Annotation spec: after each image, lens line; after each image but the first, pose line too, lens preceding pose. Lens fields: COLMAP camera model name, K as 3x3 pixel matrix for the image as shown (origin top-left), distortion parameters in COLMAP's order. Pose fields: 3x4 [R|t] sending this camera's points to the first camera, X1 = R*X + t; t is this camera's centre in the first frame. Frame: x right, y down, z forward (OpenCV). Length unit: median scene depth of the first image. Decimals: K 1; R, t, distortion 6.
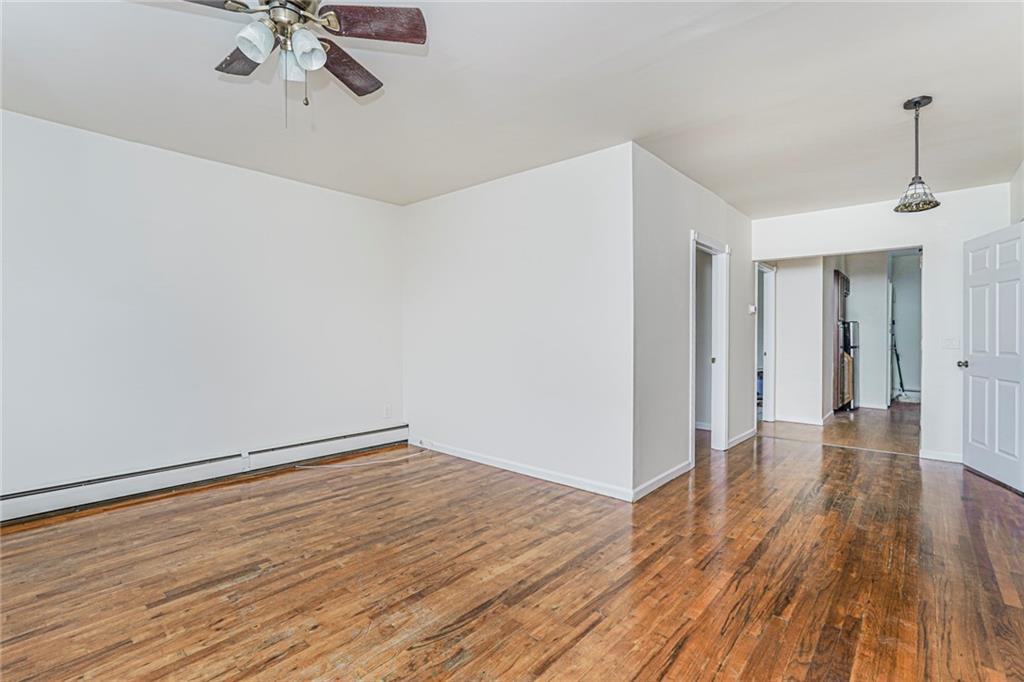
lens RADIAL K [[470.8, 0, 512.0], [0, 470.8, 341.0], [0, 0, 1]] dist [-0.001480, -0.000558]
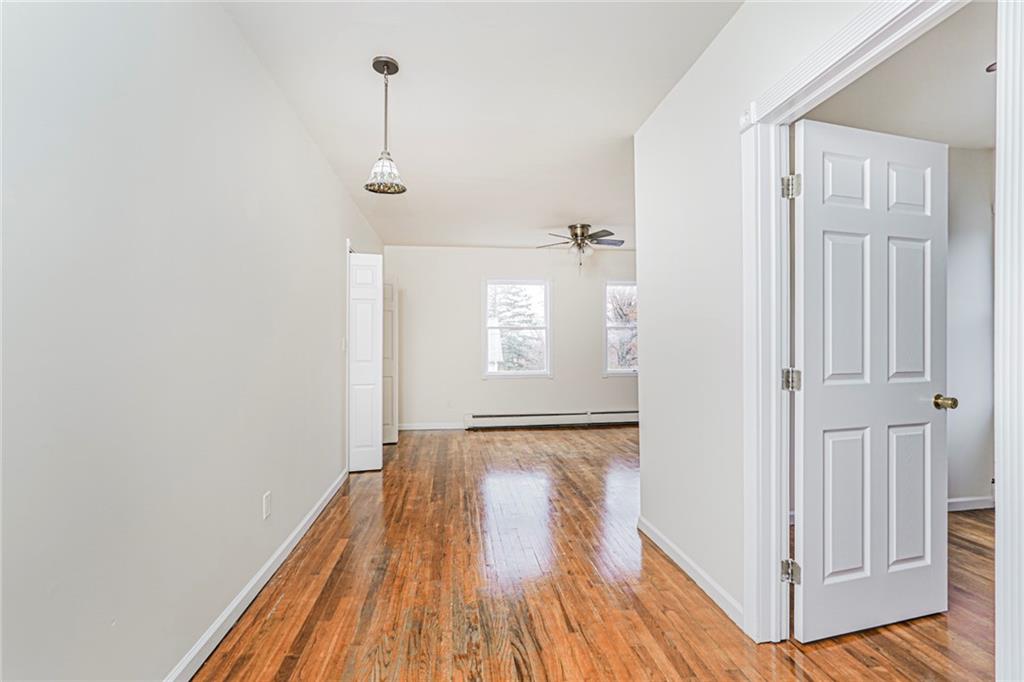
lens RADIAL K [[450.3, 0, 516.9], [0, 450.3, 345.9], [0, 0, 1]] dist [0.002969, 0.000700]
pose [[-0.654545, 0.004056, -0.756012, 1.408031], [-0.001462, 0.999977, 0.006631, -0.018450], [0.756021, 0.005445, -0.654524, 1.829658]]
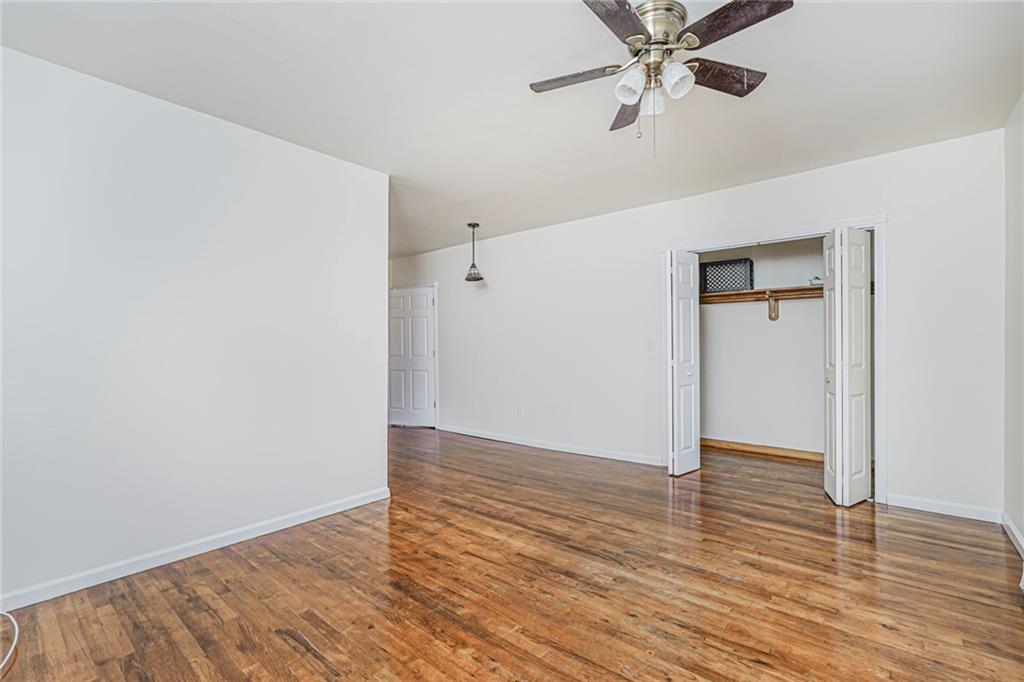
lens RADIAL K [[450.3, 0, 516.9], [0, 450.3, 345.9], [0, 0, 1]] dist [0.002969, 0.000700]
pose [[-0.025764, 0.001211, 0.999667, -1.066598], [0.017087, 0.999854, -0.000771, -0.008926], [-0.999522, 0.017062, -0.025781, 0.946486]]
